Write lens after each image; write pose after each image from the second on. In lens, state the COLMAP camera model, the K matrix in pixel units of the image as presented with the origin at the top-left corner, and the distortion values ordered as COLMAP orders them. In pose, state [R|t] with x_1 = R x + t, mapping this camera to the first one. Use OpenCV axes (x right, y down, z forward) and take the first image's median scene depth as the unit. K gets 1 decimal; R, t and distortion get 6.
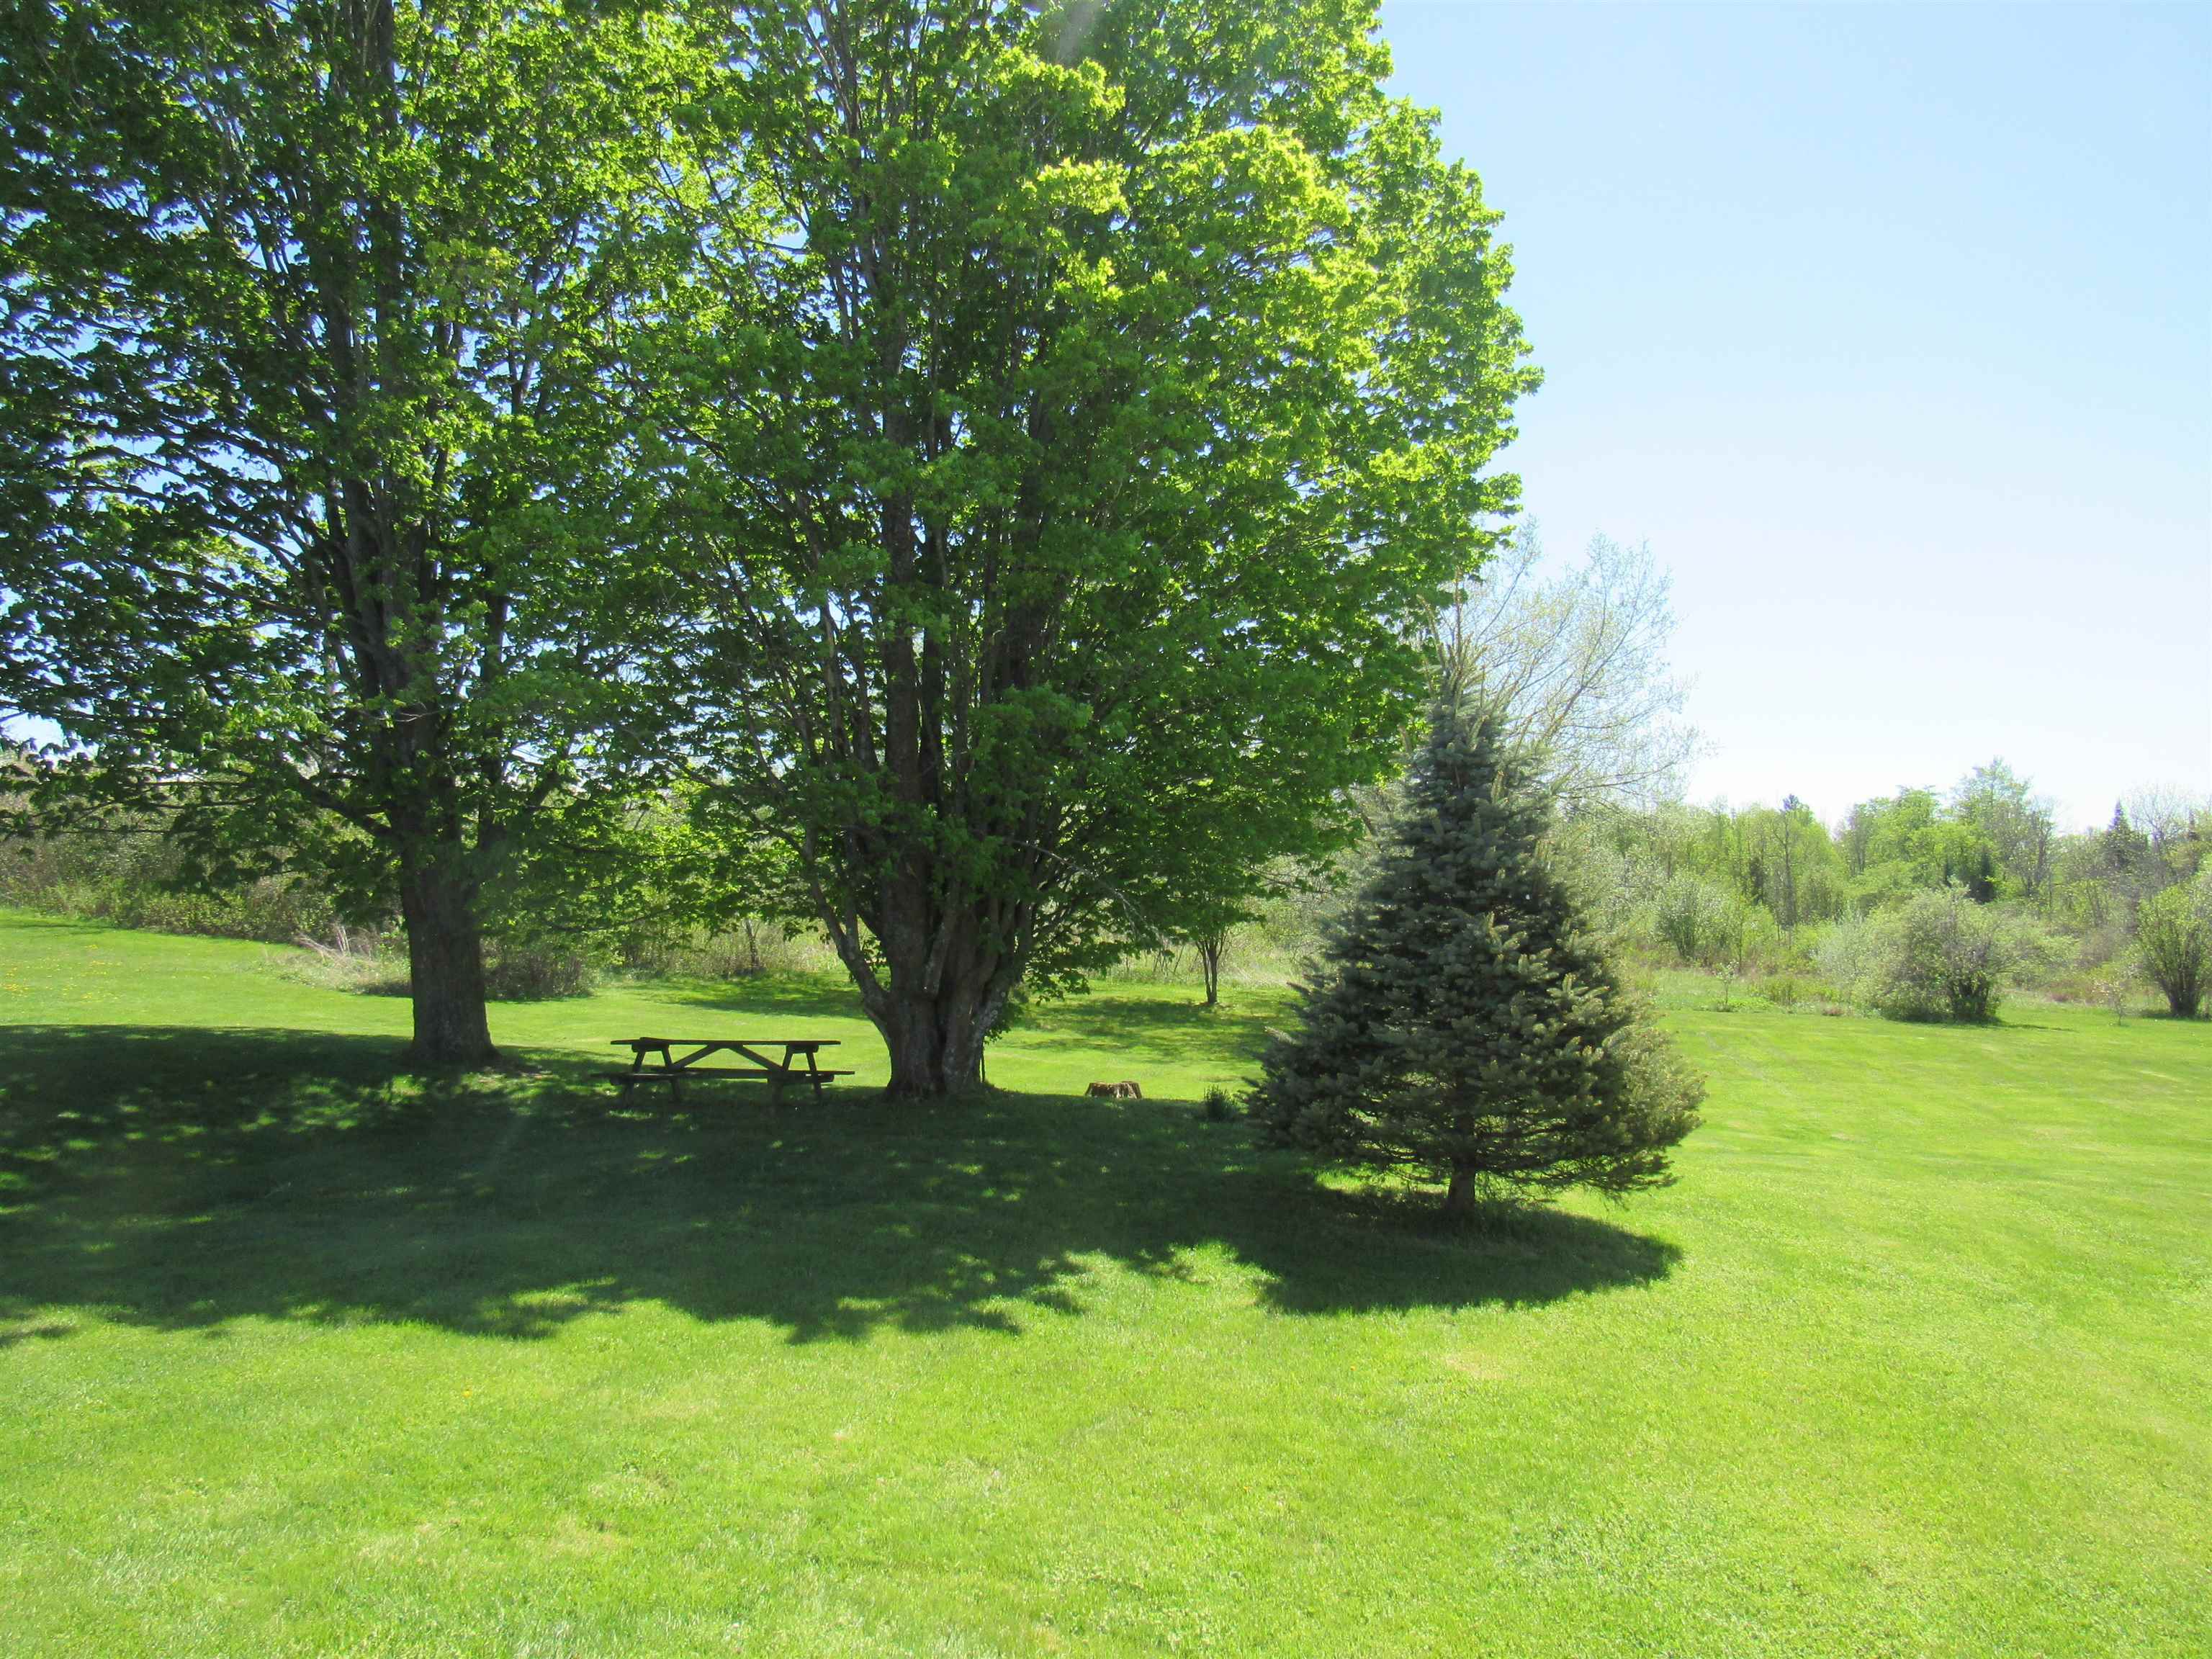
lens RADIAL K [[1612.1, 0, 1106.0], [0, 1612.1, 829.5], [0, 0, 1]] dist [-0.015914, -0.000935]
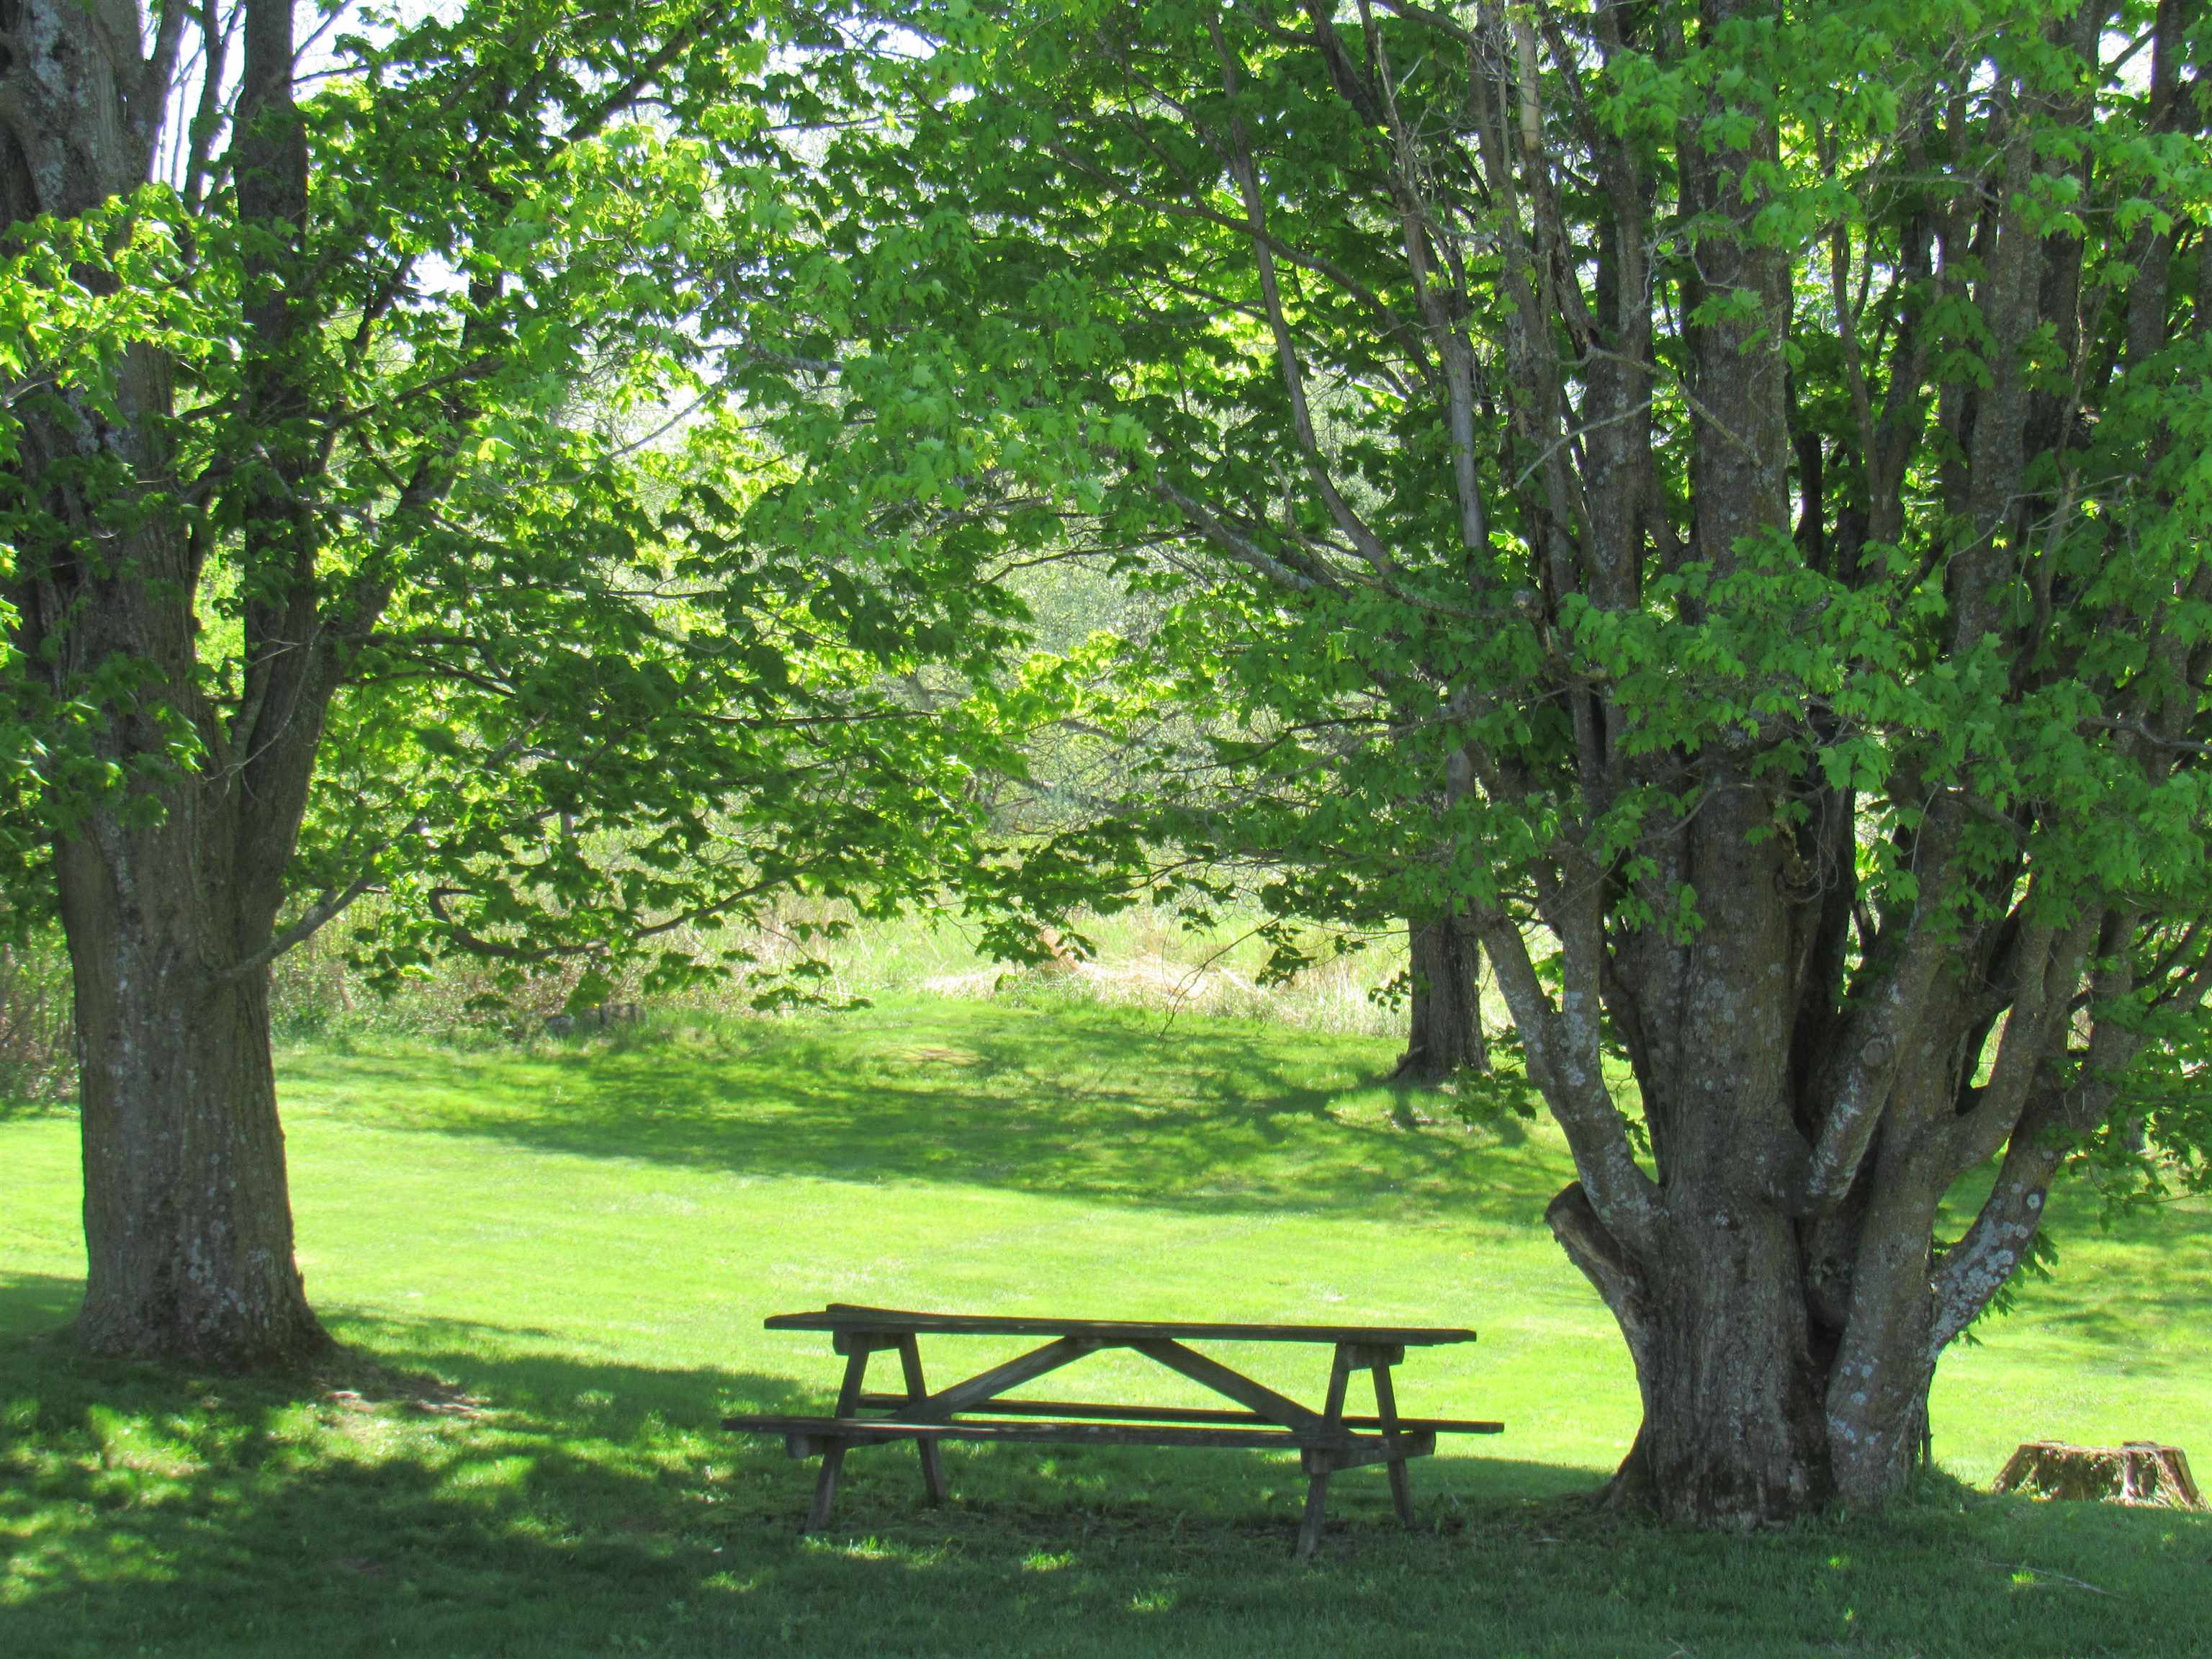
lens RADIAL K [[5533.6, 0, 1106.0], [0, 5533.6, 829.5], [0, 0, 1]] dist [-0.036707, -0.234403]
pose [[0.998553, 0.016678, -0.051133, -0.180694], [-0.013530, 0.998027, 0.061305, -0.033931], [0.052055, -0.060525, 0.996808, -0.091764]]
